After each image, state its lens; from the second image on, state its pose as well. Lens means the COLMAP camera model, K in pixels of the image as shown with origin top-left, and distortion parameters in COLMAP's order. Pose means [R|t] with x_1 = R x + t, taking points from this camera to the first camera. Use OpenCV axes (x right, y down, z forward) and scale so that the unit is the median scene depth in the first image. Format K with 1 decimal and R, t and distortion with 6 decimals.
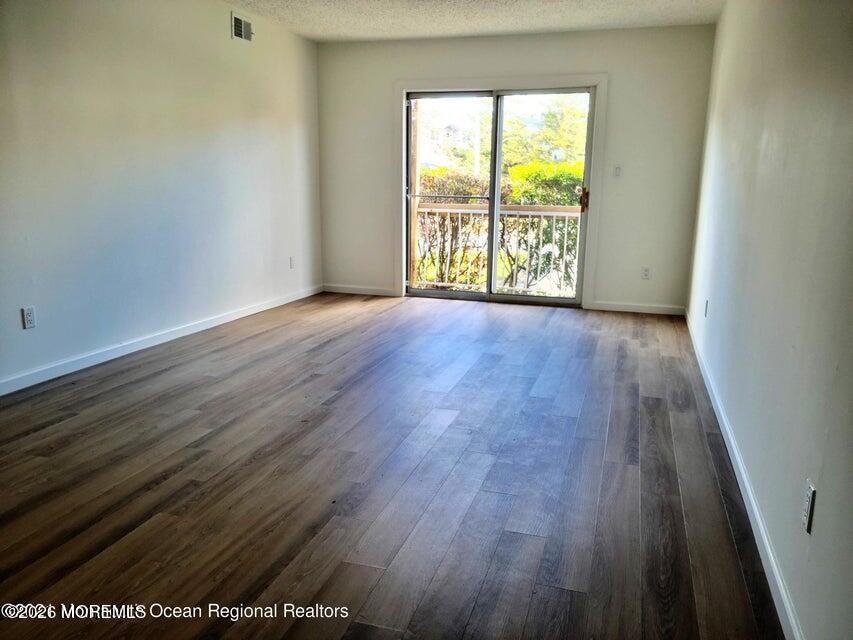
lens RADIAL K [[676.9, 0, 426.1], [0, 676.9, 319.3], [0, 0, 1]] dist [0.073307, -0.000664]
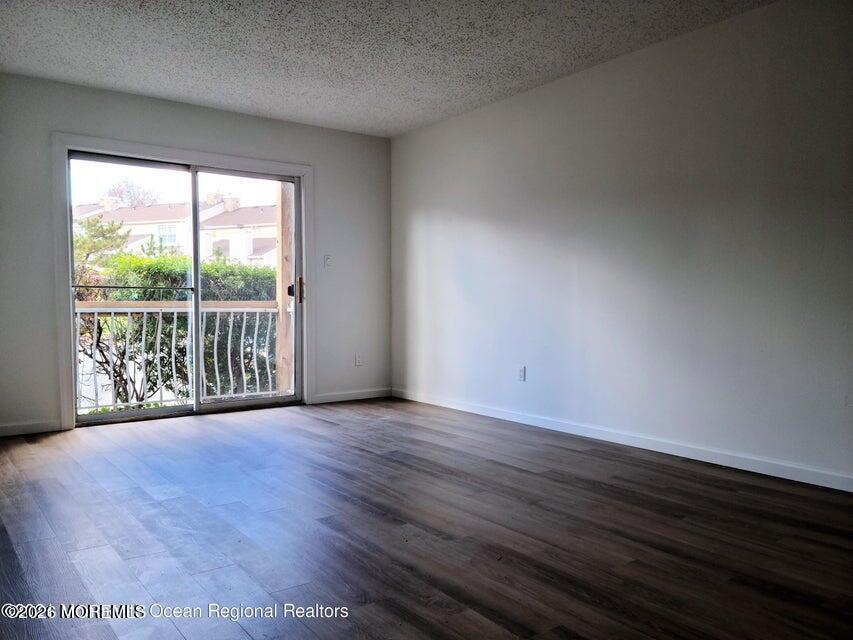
lens RADIAL K [[676.9, 0, 425.8], [0, 676.9, 321.1], [0, 0, 1]] dist [0.073307, -0.000664]
pose [[0.596921, -0.040699, 0.801267, -0.429081], [0.164692, 0.983660, -0.072727, -0.034009], [-0.785215, 0.175375, 0.593870, 0.302601]]
